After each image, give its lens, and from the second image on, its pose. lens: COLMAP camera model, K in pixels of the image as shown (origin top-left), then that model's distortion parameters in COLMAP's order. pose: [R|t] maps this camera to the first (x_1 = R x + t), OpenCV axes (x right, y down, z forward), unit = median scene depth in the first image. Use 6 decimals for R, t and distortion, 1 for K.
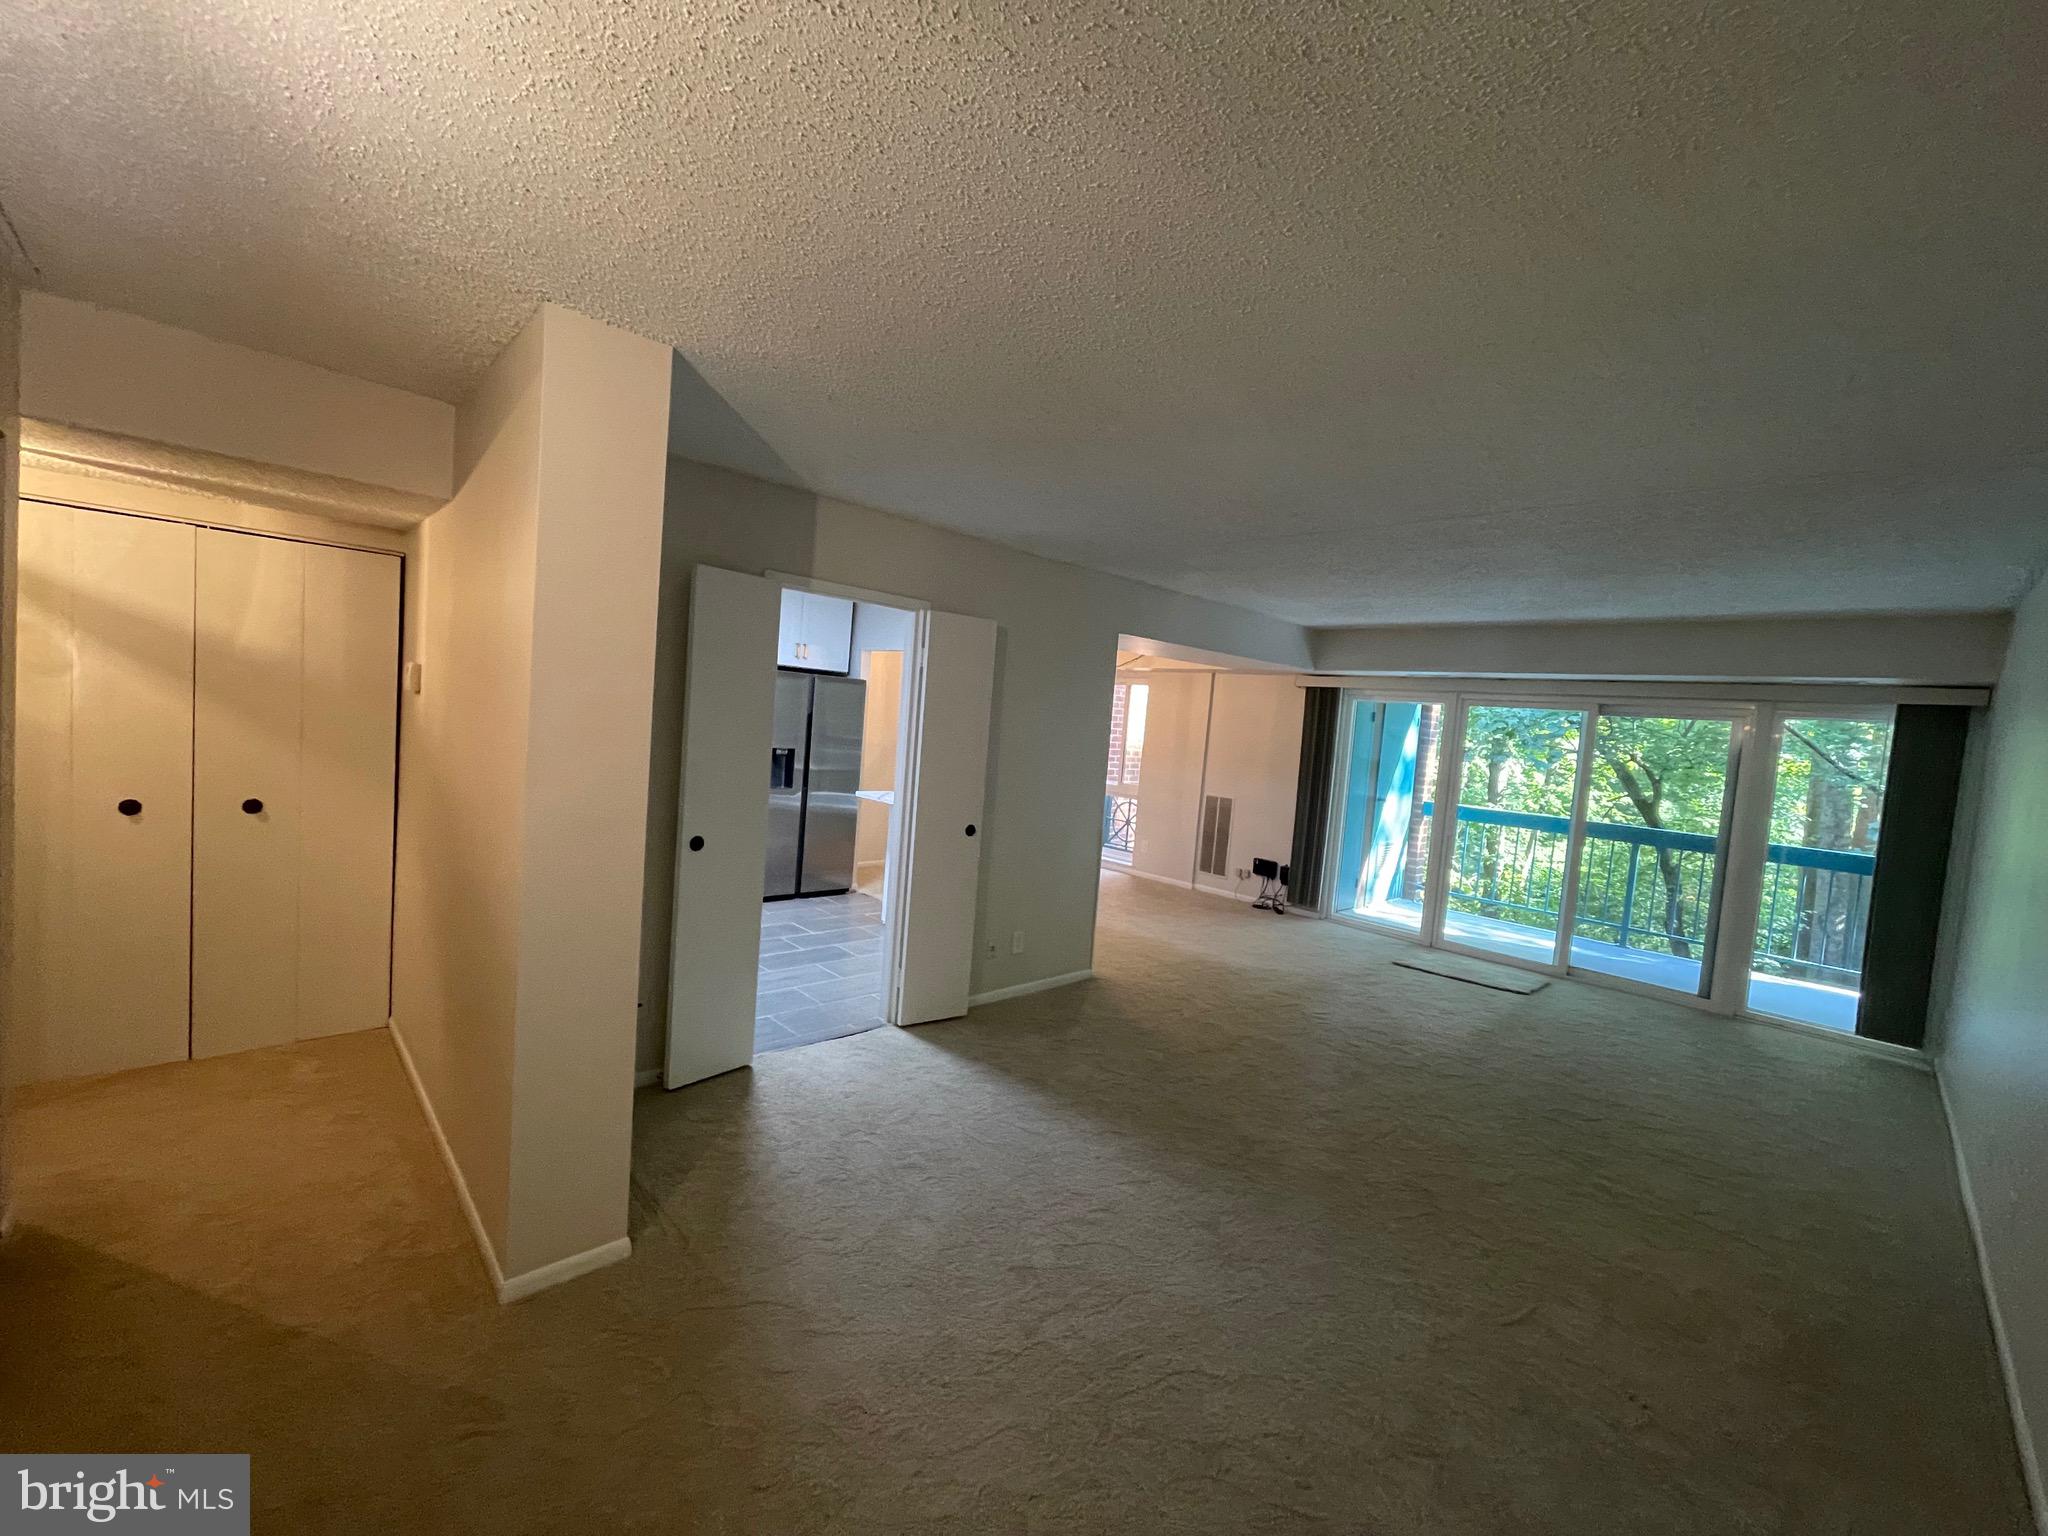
lens RADIAL K [[825.3, 0, 1030.4], [0, 825.3, 765.0], [0, 0, 1]] dist [-0.002351, -0.000624]
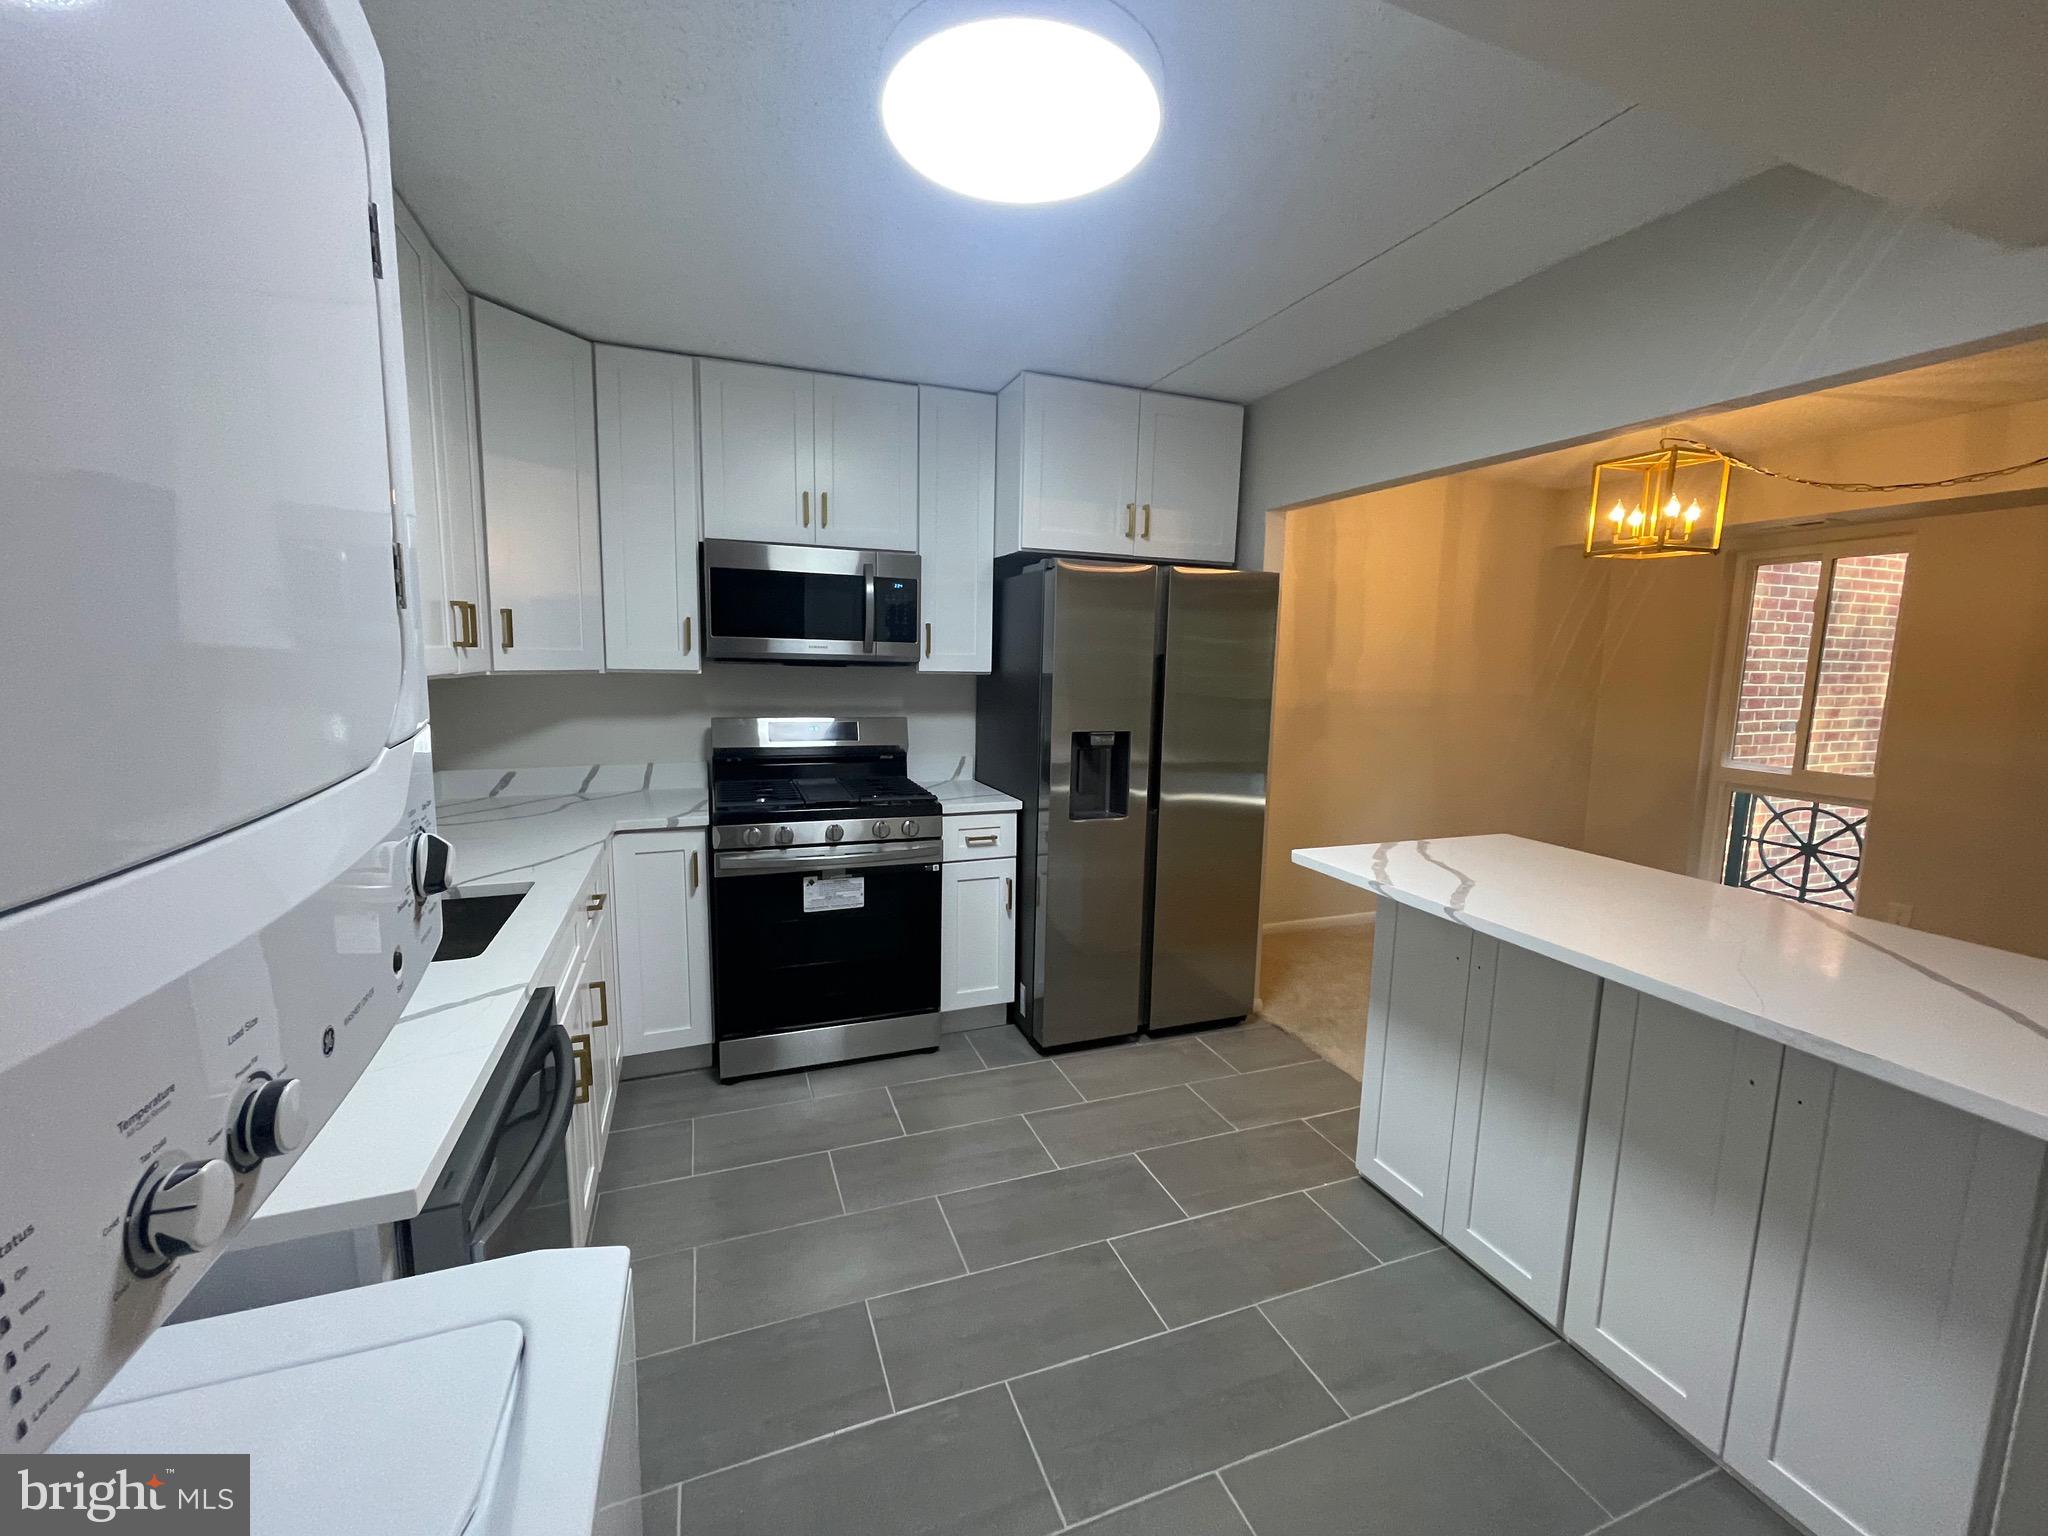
lens RADIAL K [[825.3, 0, 1030.4], [0, 825.3, 765.0], [0, 0, 1]] dist [-0.002351, -0.000624]
pose [[0.917772, -0.005511, -0.397070, -0.150384], [0.027608, 0.998370, 0.049955, -0.023176], [0.396148, -0.056810, 0.916428, 0.538569]]
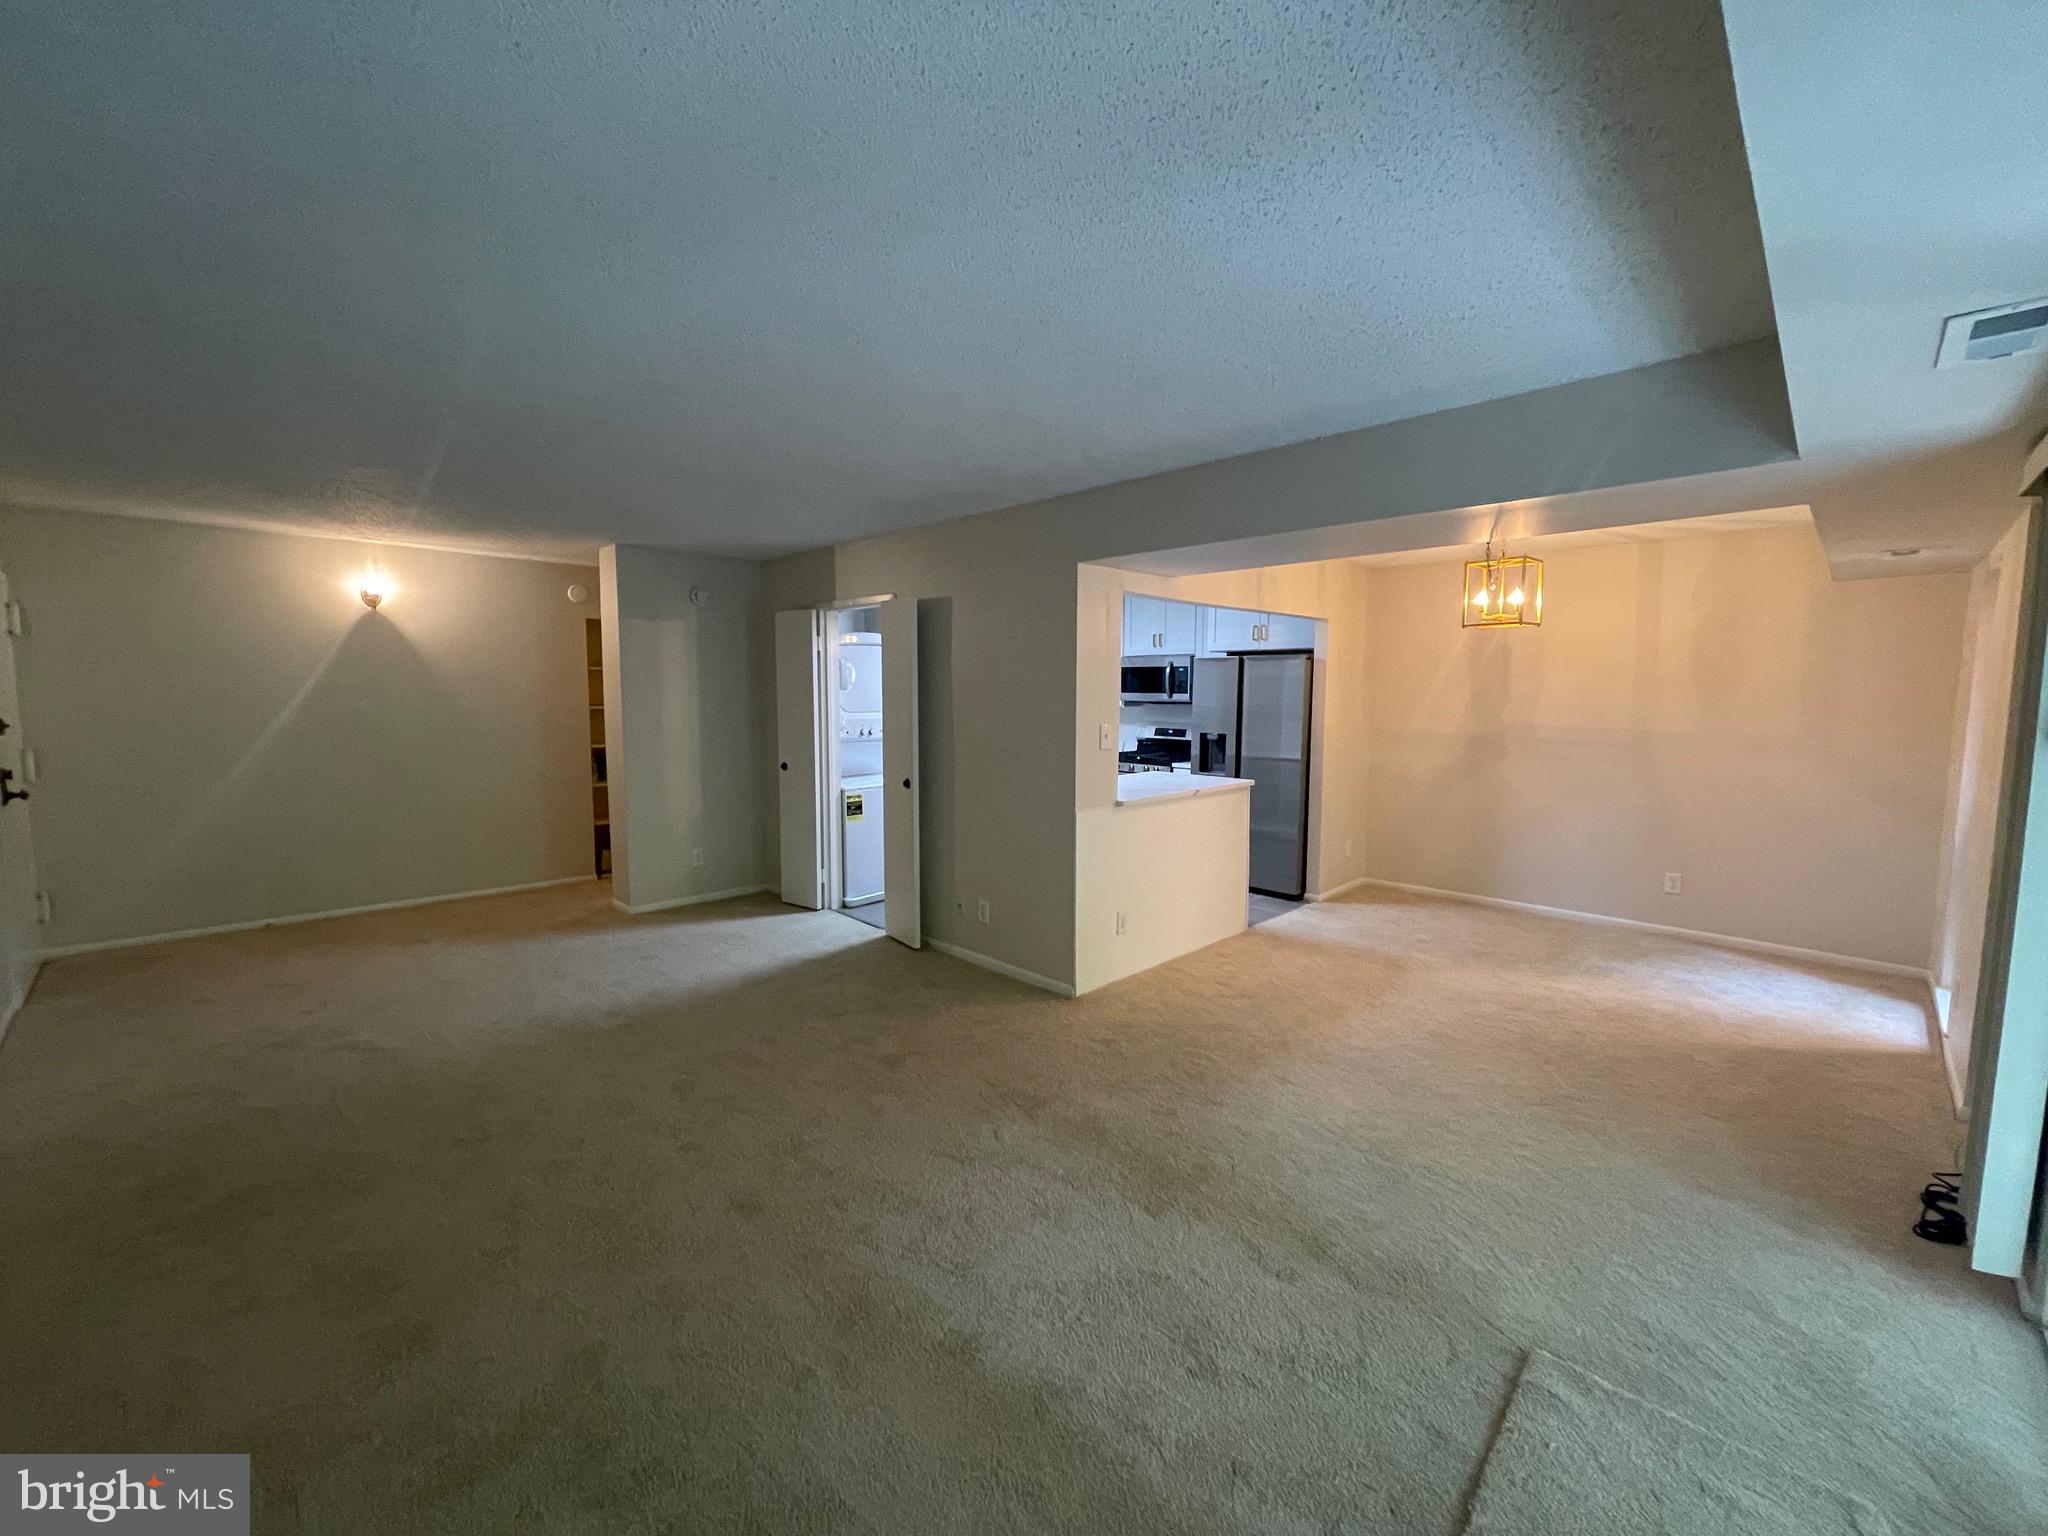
lens RADIAL K [[825.3, 0, 1030.4], [0, 825.3, 765.0], [0, 0, 1]] dist [-0.002351, -0.000624]
pose [[0.012798, 0.015687, -0.999795, 0.690720], [-0.059209, 0.998134, 0.014903, 0.017028], [0.998164, 0.059006, 0.013703, 0.742449]]
